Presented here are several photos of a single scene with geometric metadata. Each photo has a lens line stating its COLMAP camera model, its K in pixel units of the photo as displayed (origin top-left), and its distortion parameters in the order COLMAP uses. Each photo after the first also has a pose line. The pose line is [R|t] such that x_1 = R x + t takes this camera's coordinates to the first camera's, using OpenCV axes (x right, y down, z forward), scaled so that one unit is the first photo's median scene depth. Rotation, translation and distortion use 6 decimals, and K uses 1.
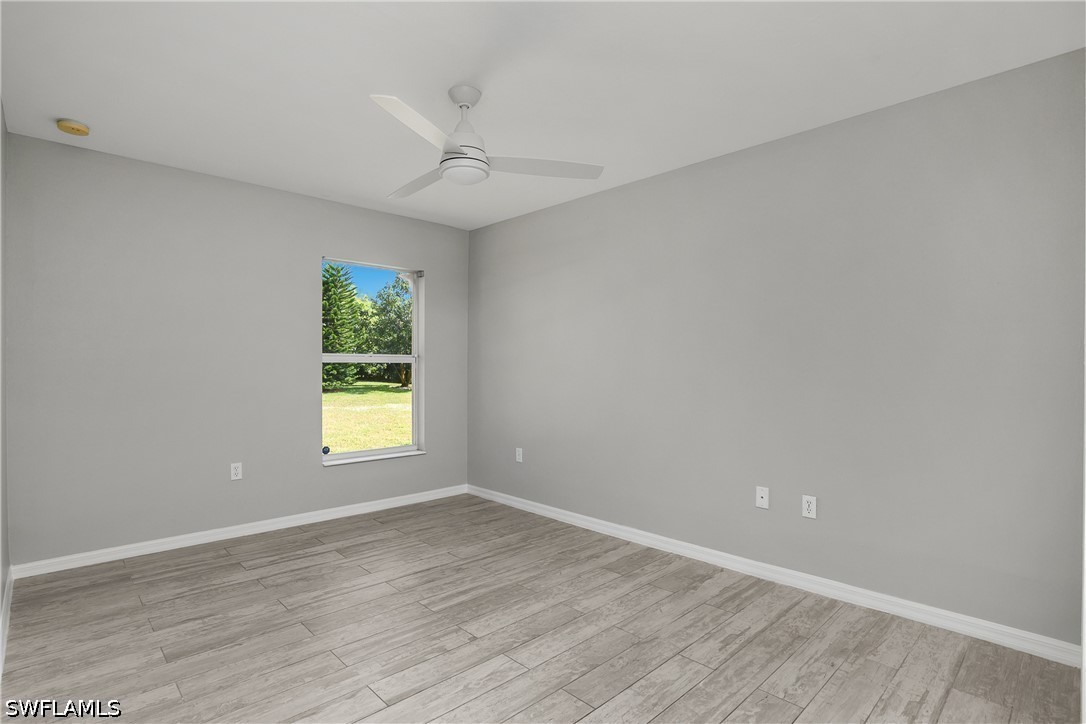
lens RADIAL K [[542.4, 0, 533.8], [0, 542.4, 364.7], [0, 0, 1]] dist [-0.023647, -0.000220]
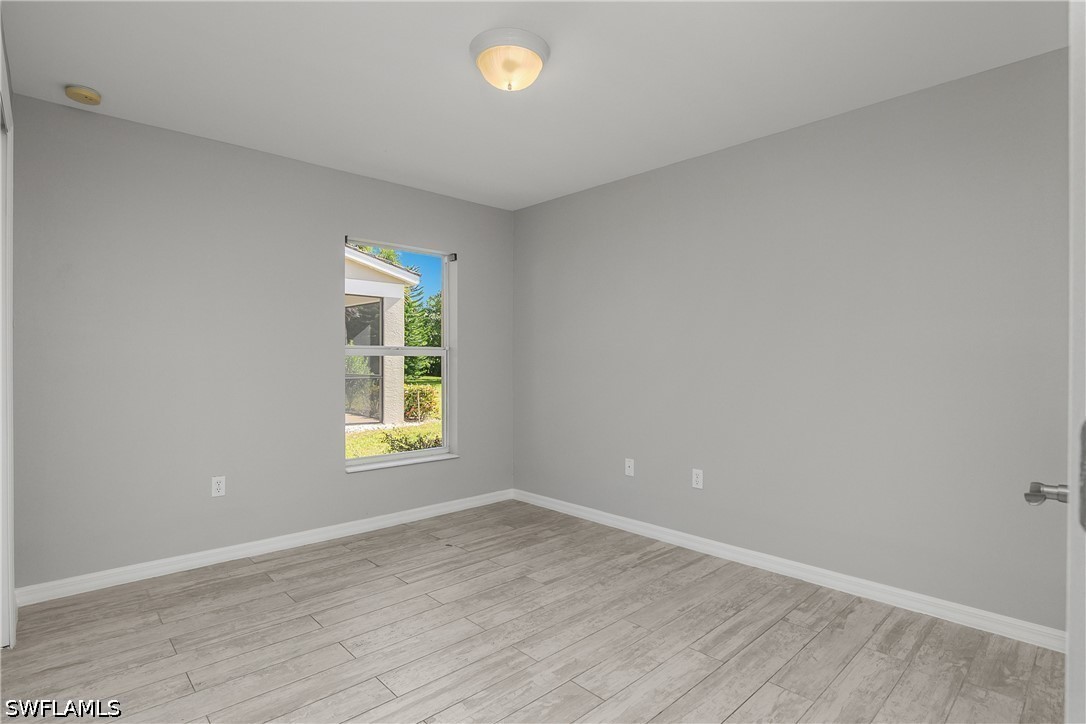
lens RADIAL K [[542.4, 0, 533.8], [0, 542.4, 364.7], [0, 0, 1]] dist [-0.023647, -0.000220]
pose [[0.999957, -0.002513, -0.008939, -0.077103], [0.002633, 0.999907, 0.013416, -0.000594], [0.008905, -0.013439, 0.999870, 0.080937]]
